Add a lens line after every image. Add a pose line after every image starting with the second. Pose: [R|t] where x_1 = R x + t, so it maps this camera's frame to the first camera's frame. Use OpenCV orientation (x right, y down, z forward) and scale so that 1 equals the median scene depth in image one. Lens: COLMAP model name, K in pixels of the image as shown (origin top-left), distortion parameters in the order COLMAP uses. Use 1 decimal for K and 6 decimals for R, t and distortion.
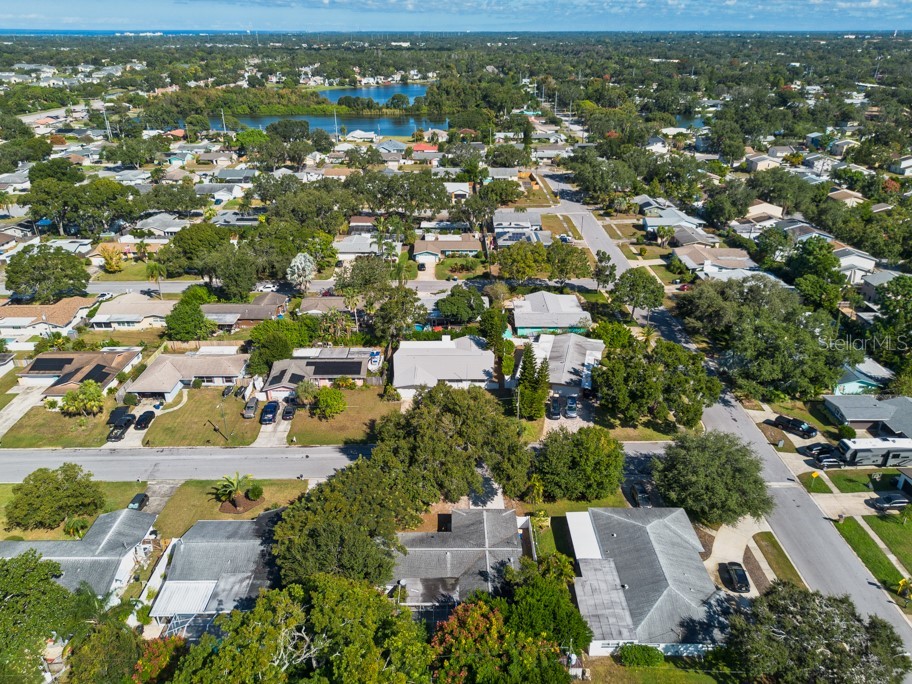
lens RADIAL K [[658.7, 0, 450.7], [0, 658.7, 340.7], [0, 0, 1]] dist [0.058682, -0.041113]
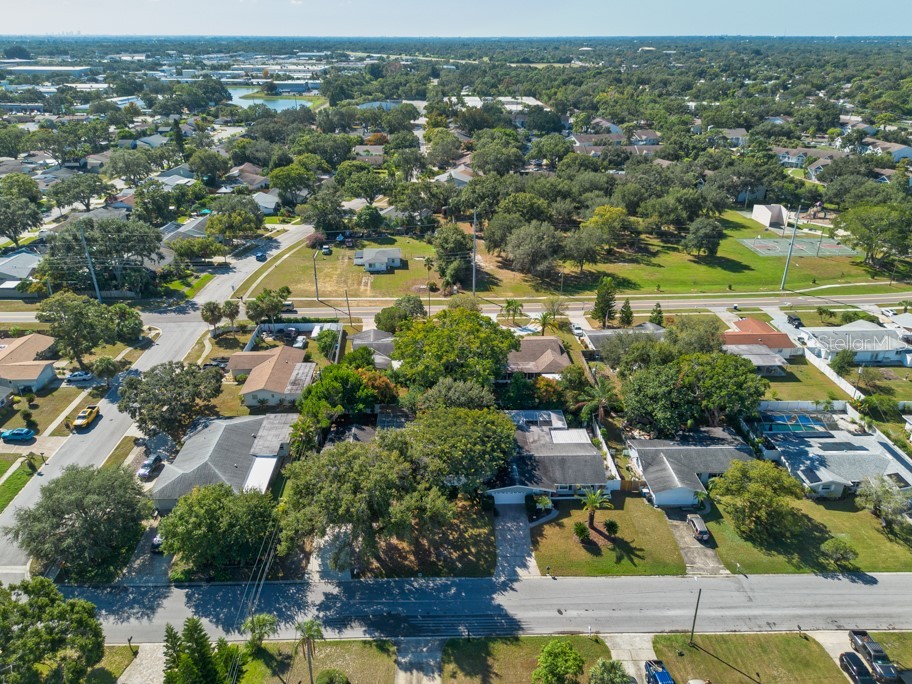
lens RADIAL K [[658.7, 0, 450.7], [0, 658.7, 343.3], [0, 0, 1]] dist [0.058682, -0.041113]
pose [[-0.999435, 0.007439, -0.032767, -0.072066], [-0.020455, 0.638943, 0.768982, -0.576486], [0.026657, 0.769218, -0.638430, 1.225035]]
